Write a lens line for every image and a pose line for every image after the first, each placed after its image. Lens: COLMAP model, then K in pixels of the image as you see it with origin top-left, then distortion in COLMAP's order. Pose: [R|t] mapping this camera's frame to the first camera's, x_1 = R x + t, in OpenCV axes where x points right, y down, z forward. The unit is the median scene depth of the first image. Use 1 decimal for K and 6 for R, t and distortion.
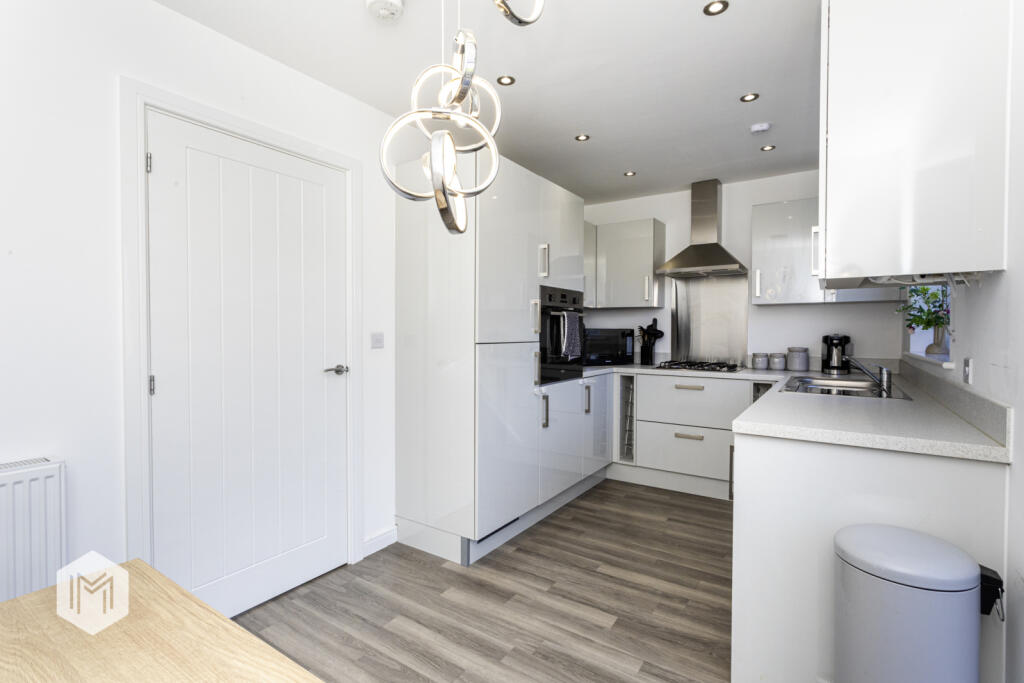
lens RADIAL K [[480.1, 0, 504.7], [0, 480.1, 338.2], [0, 0, 1]] dist [-0.009018, 0.000366]
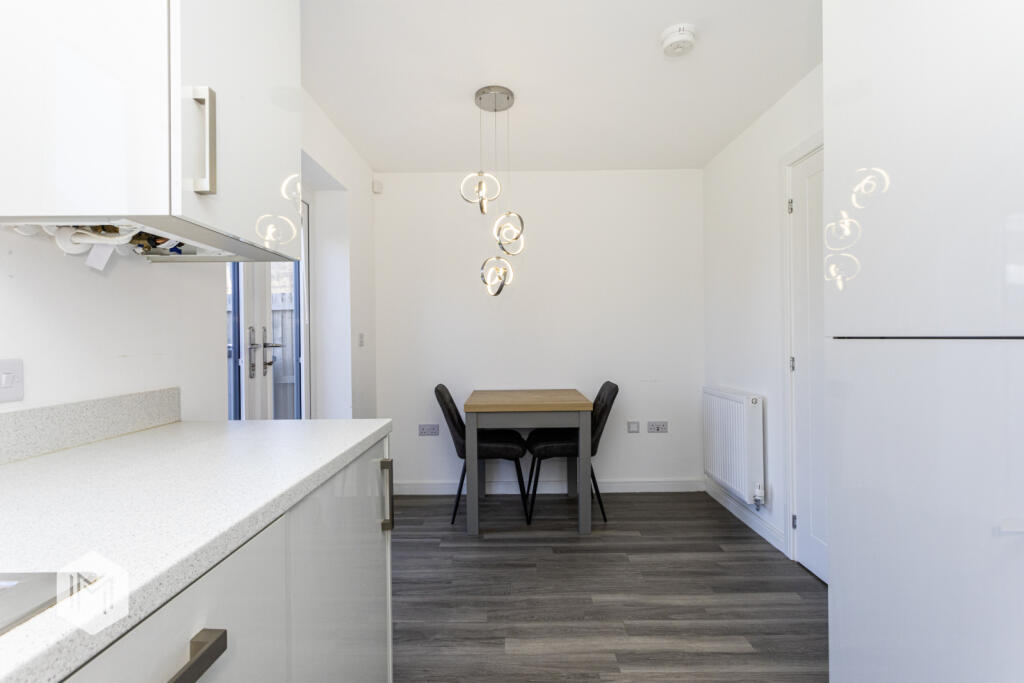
lens RADIAL K [[480.1, 0, 513.5], [0, 480.1, 340.4], [0, 0, 1]] dist [-0.009018, 0.000366]
pose [[-0.824501, 0.006148, -0.565827, 0.370541], [-0.001355, 0.999917, 0.012840, 0.006443], [0.565859, 0.011354, -0.824424, 0.869232]]
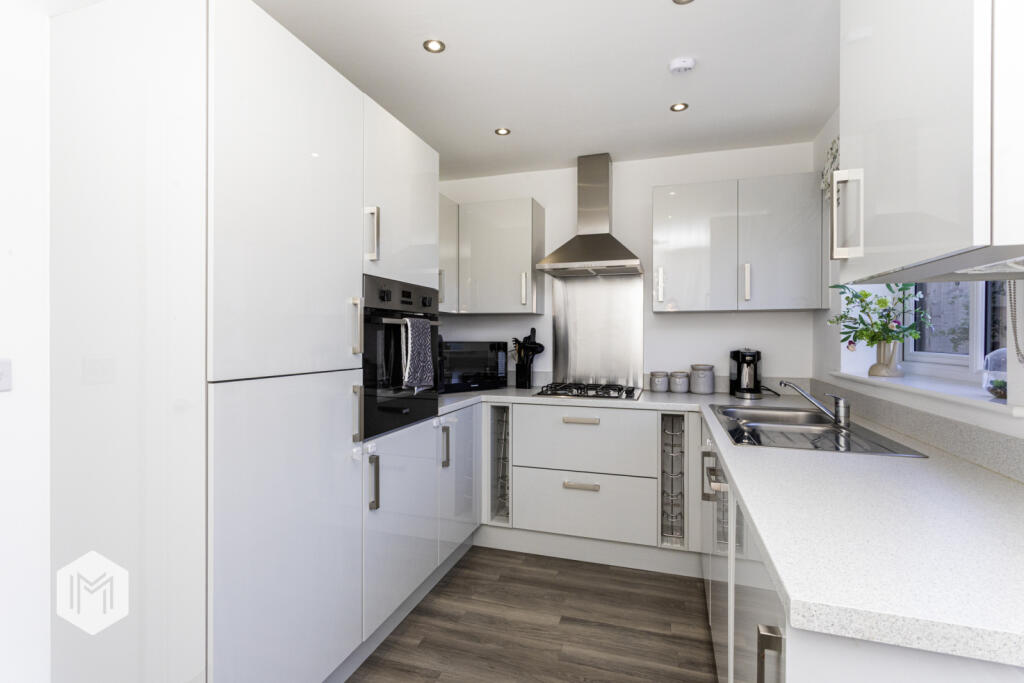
lens RADIAL K [[480.1, 0, 508.9], [0, 480.1, 341.1], [0, 0, 1]] dist [-0.009018, 0.000366]
pose [[0.959536, -0.003053, 0.281571, 0.067410], [0.005340, 0.999959, -0.007353, -0.017787], [-0.281537, 0.008559, 0.959512, 0.318913]]
